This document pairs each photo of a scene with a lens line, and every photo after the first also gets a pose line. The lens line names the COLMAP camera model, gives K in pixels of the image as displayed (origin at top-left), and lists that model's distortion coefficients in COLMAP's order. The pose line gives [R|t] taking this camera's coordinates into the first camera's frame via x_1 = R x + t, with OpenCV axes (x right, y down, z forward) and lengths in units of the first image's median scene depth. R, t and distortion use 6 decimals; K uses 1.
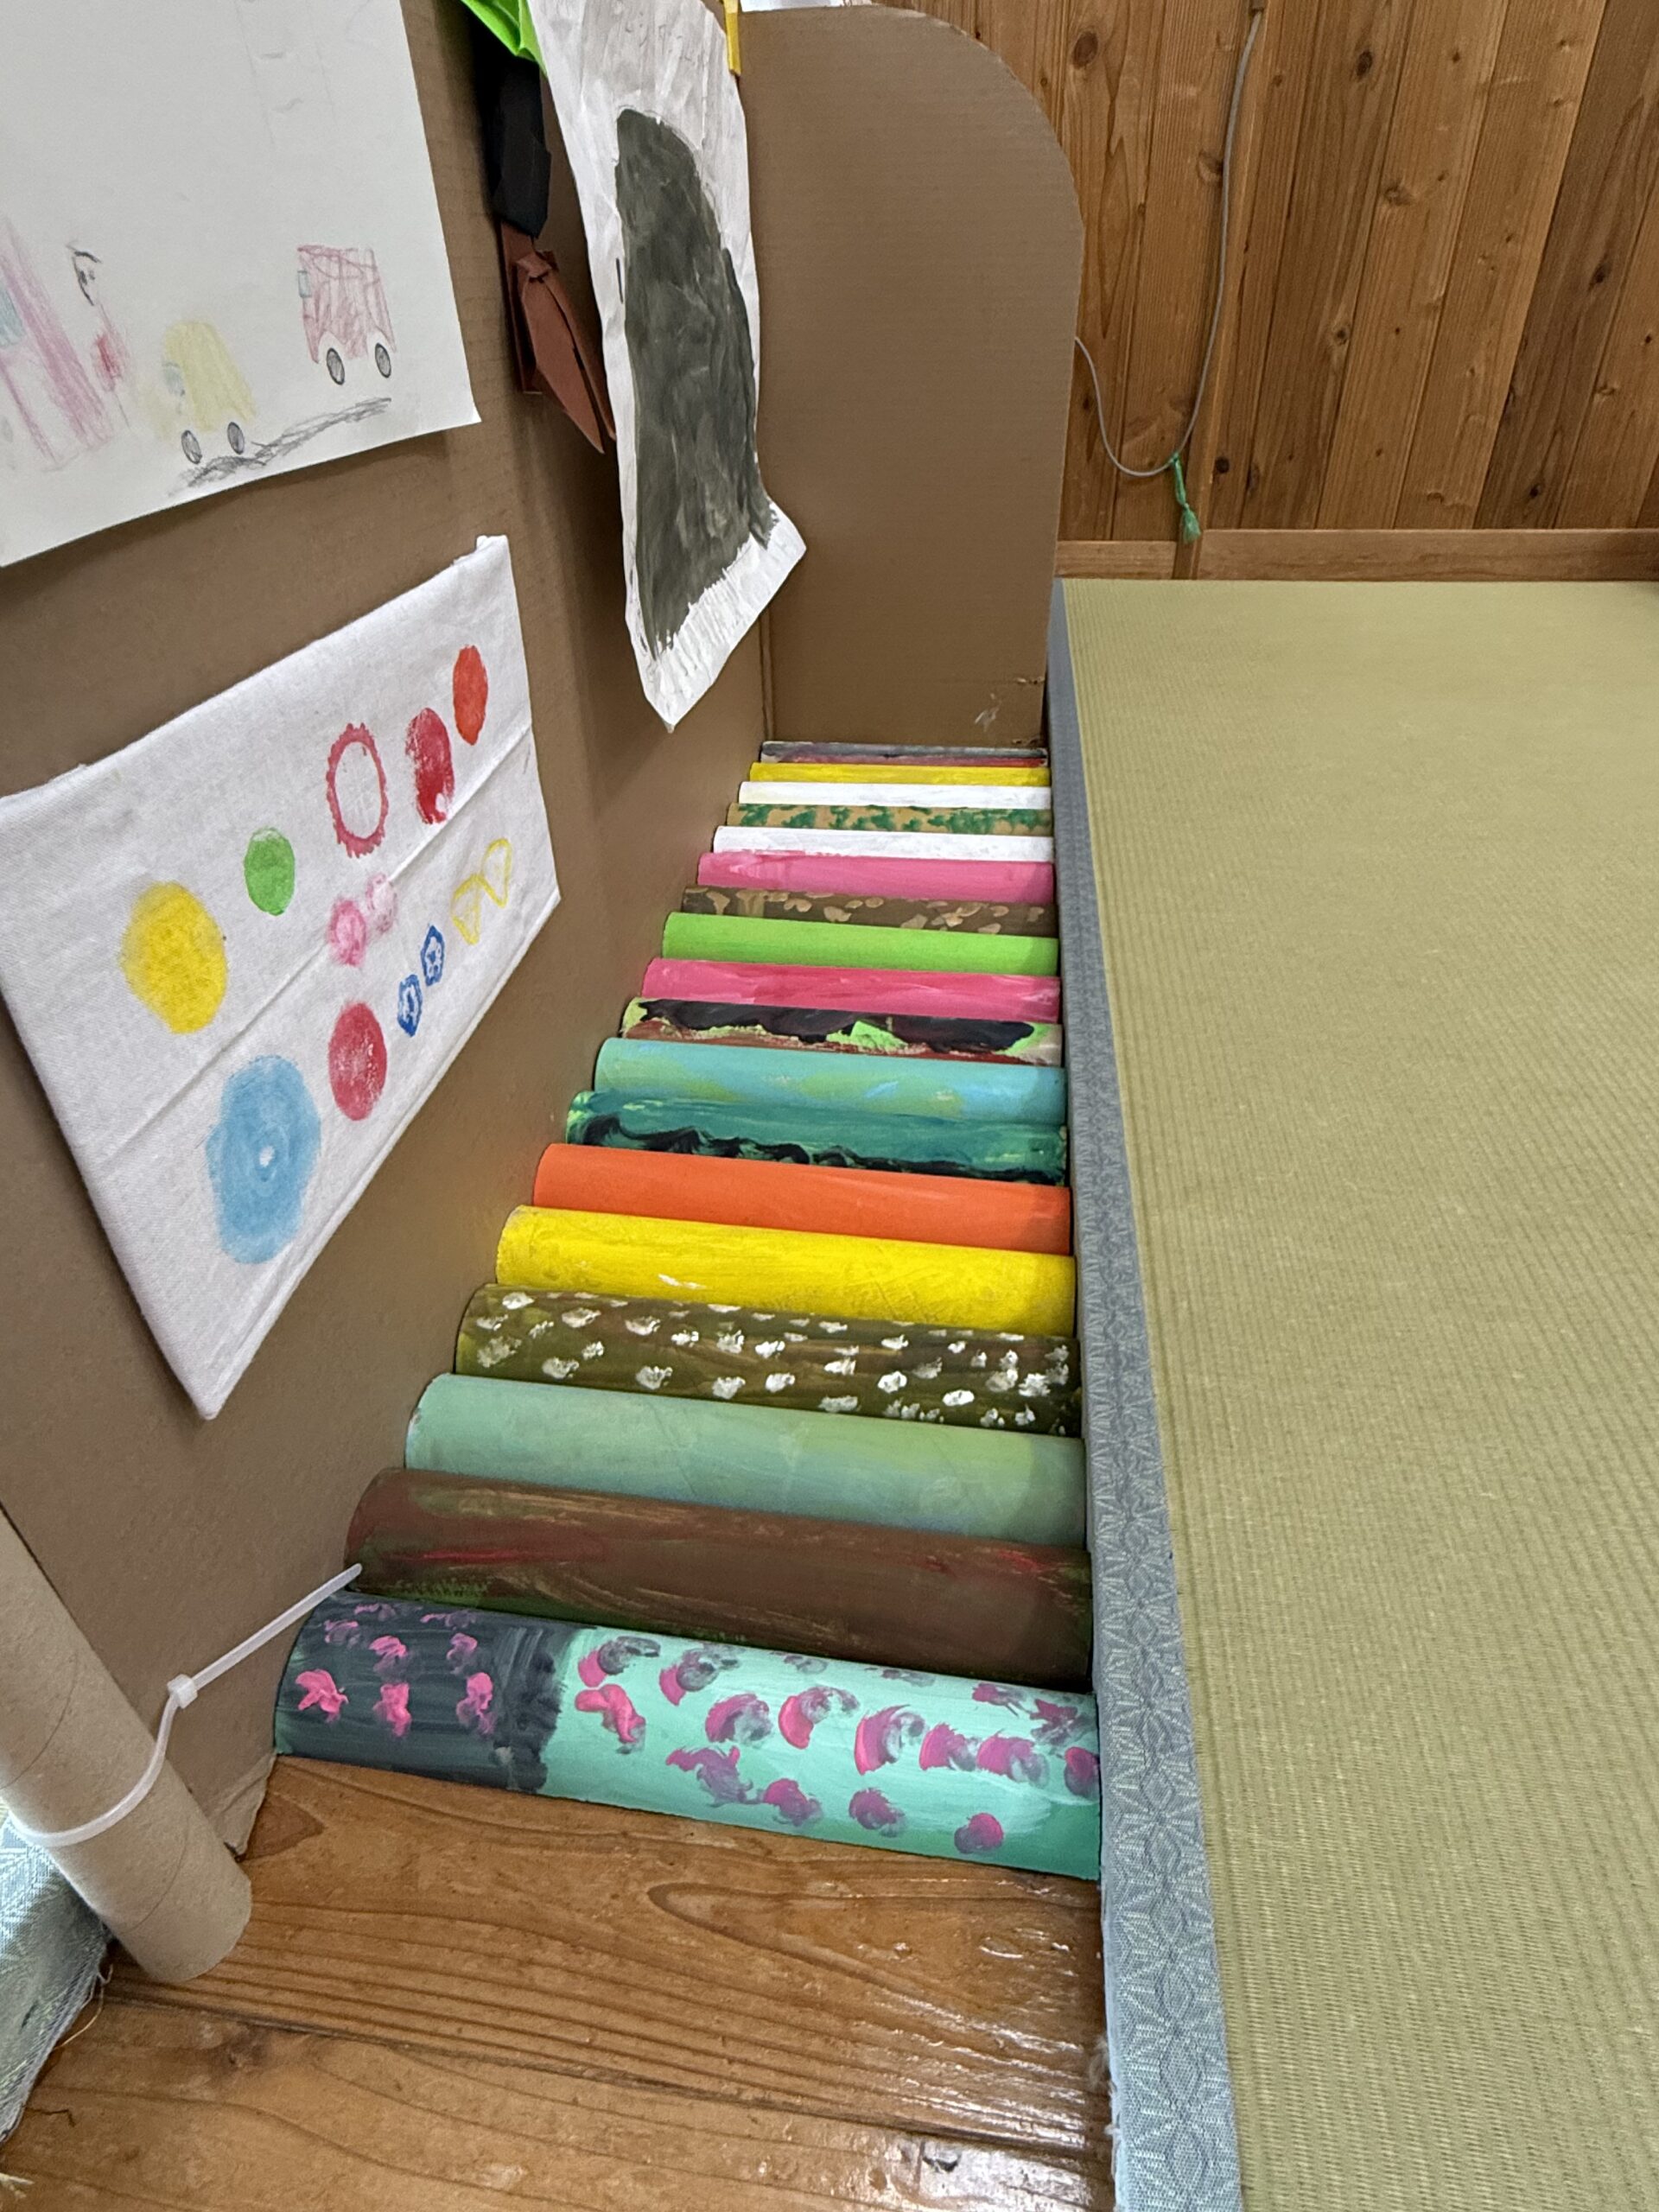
lens RADIAL K [[1218.2, 0, 829.5], [0, 1218.2, 1106.0], [0, 0, 1]] dist [-0.019537, -0.000067]
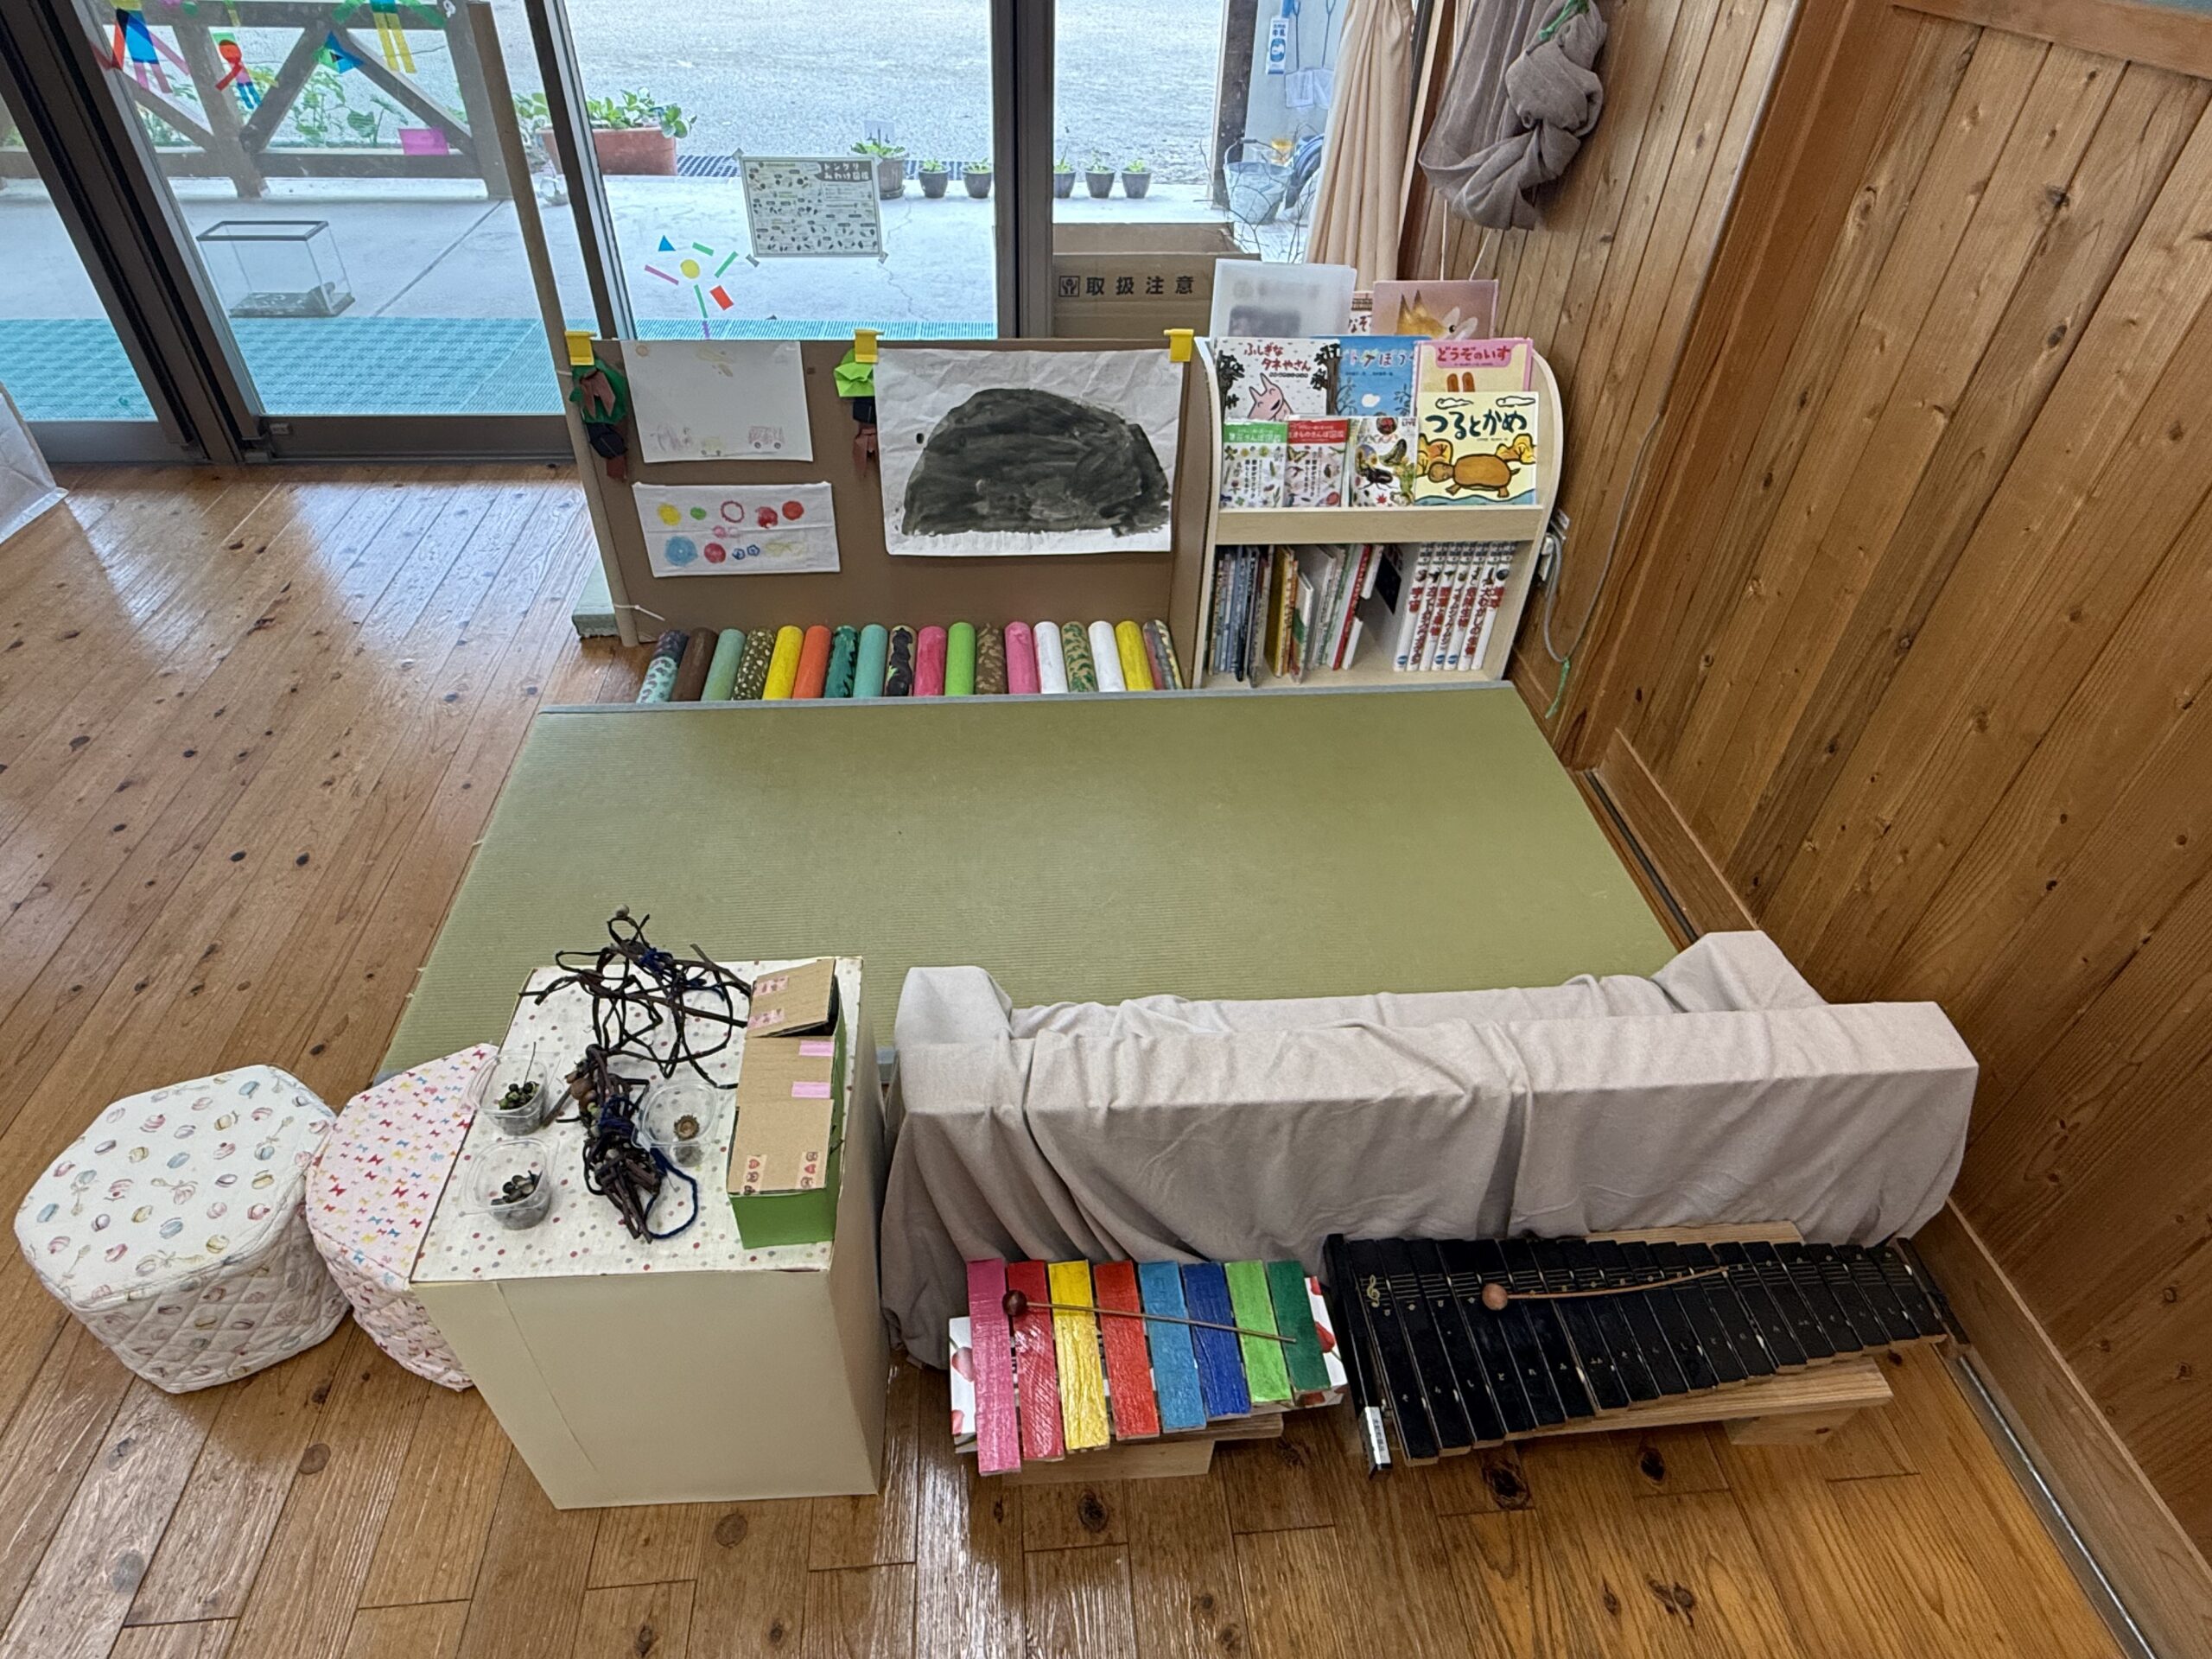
lens RADIAL K [[1218.2, 0, 1106.0], [0, 1218.2, 829.5], [0, 0, 1]] dist [-0.019537, -0.000067]
pose [[0.212313, 0.663868, -0.717079, 2.441005], [-0.588426, 0.672710, 0.448570, -1.391823], [0.780178, 0.326711, 0.533462, -0.049800]]
